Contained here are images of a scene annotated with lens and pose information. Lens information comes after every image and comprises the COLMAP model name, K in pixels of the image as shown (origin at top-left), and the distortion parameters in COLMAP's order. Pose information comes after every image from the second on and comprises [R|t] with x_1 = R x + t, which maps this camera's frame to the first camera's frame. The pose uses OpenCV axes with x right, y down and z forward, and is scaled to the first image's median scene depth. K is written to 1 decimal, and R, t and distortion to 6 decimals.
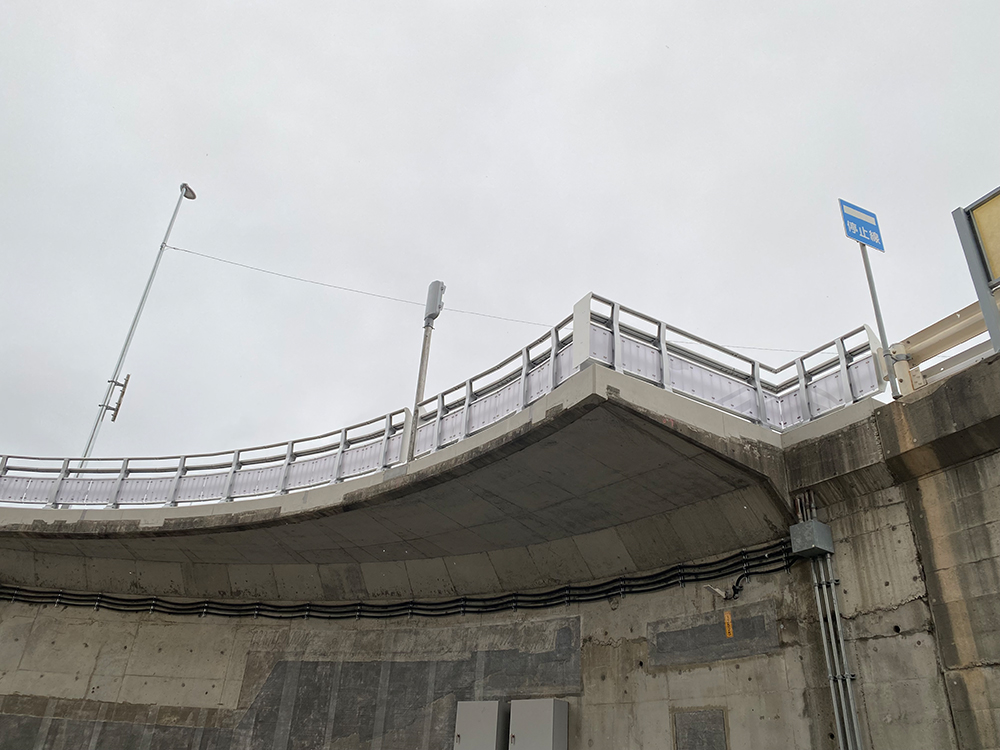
lens RADIAL K [[741.9, 0, 500.0], [0, 741.9, 375.0], [0, 0, 1]] dist [0.039753, 0.000101]
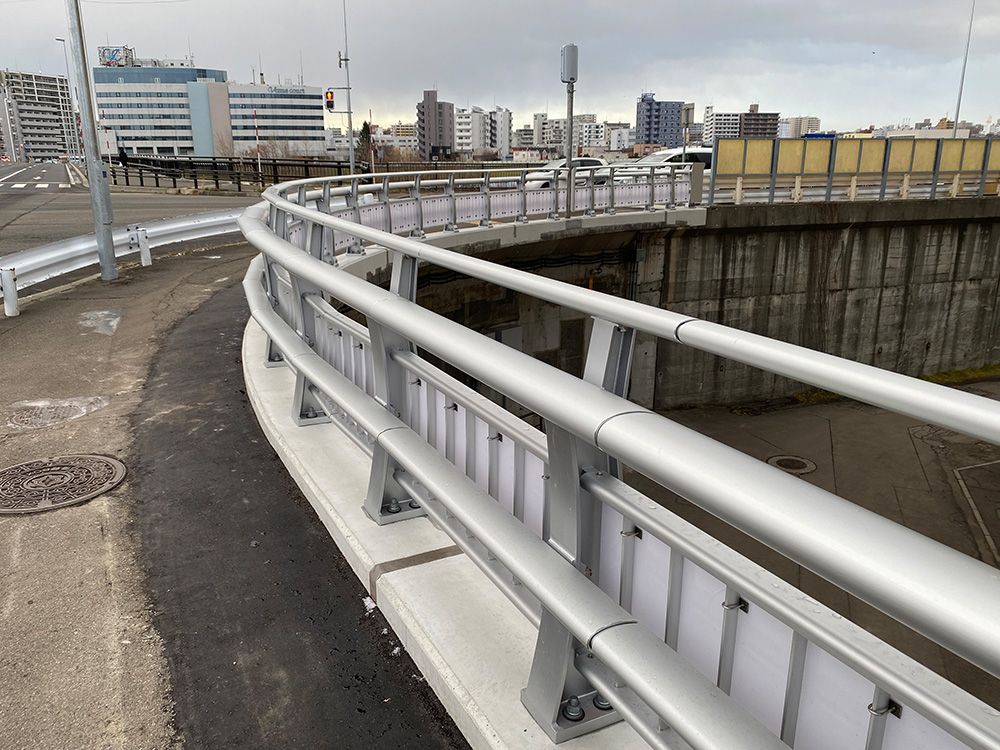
lens RADIAL K [[741.9, 0, 500.0], [0, 741.9, 375.0], [0, 0, 1]] dist [0.039753, 0.000101]
pose [[0.135759, -0.315209, 0.939262, -1.993802], [-0.481431, 0.807595, 0.340608, -0.069970], [-0.865906, -0.498431, -0.042113, 1.275627]]
